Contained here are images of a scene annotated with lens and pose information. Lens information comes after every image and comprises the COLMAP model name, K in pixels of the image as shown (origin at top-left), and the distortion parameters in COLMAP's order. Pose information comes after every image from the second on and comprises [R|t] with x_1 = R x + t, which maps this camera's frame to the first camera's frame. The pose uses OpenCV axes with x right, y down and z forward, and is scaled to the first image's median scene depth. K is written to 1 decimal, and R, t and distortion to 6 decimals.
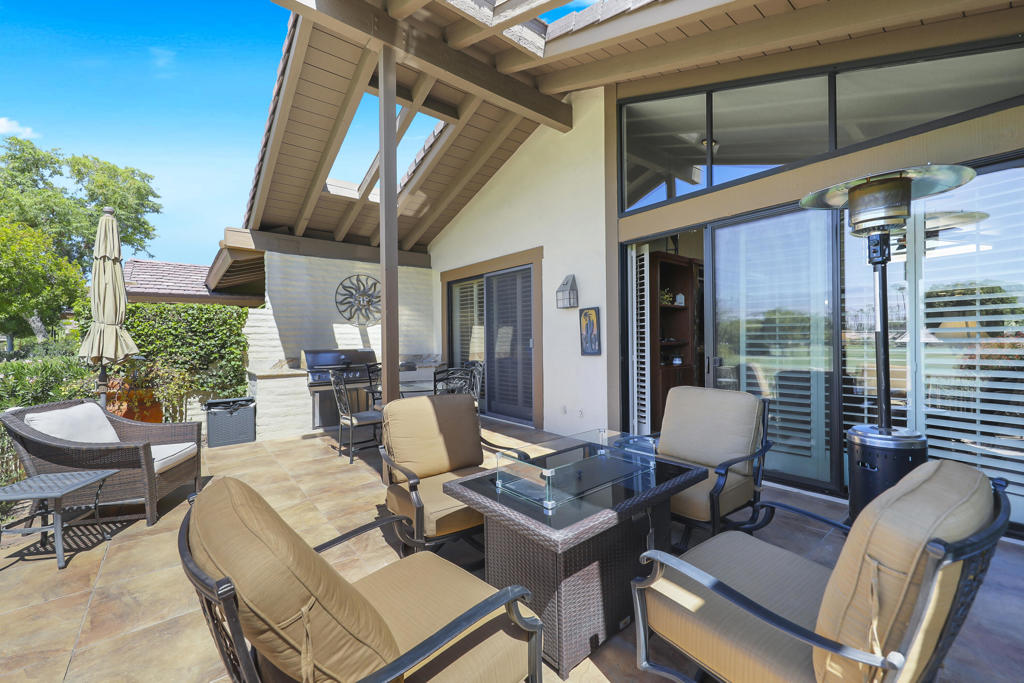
lens RADIAL K [[388.7, 0, 512.6], [0, 388.7, 341.5], [0, 0, 1]] dist [-0.000714, 0.000010]
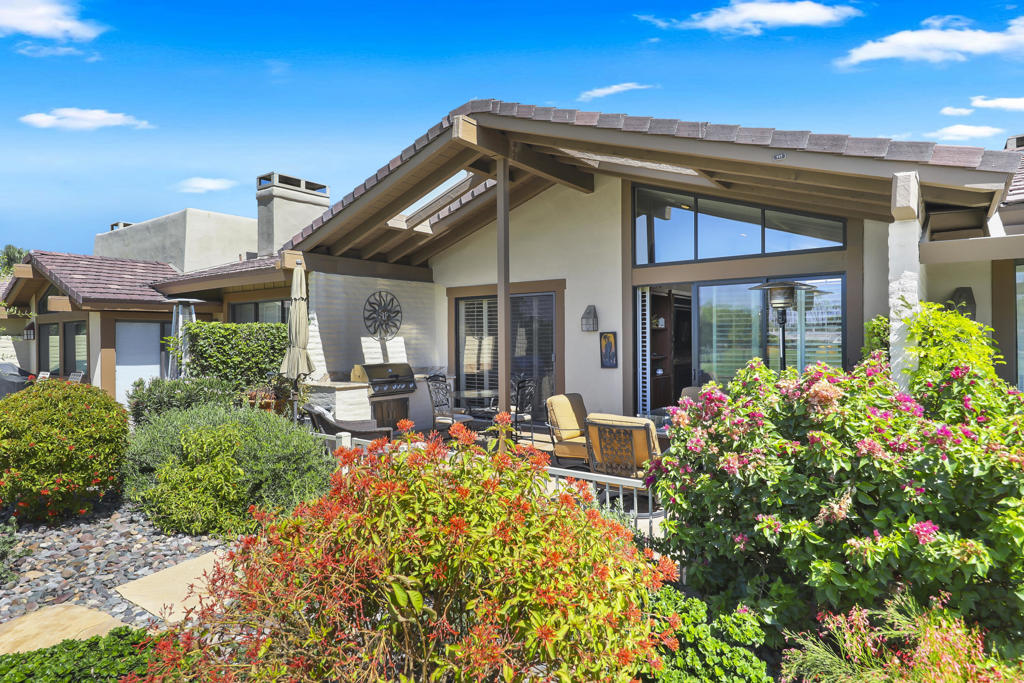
lens RADIAL K [[584.8, 0, 511.9], [0, 584.8, 339.6], [0, 0, 1]] dist [-0.006761, -0.001445]
pose [[0.963985, 0.005348, 0.265903, -0.546587], [-0.004837, 0.999985, -0.002576, -0.046067], [-0.265913, 0.001197, 0.963996, -0.698074]]
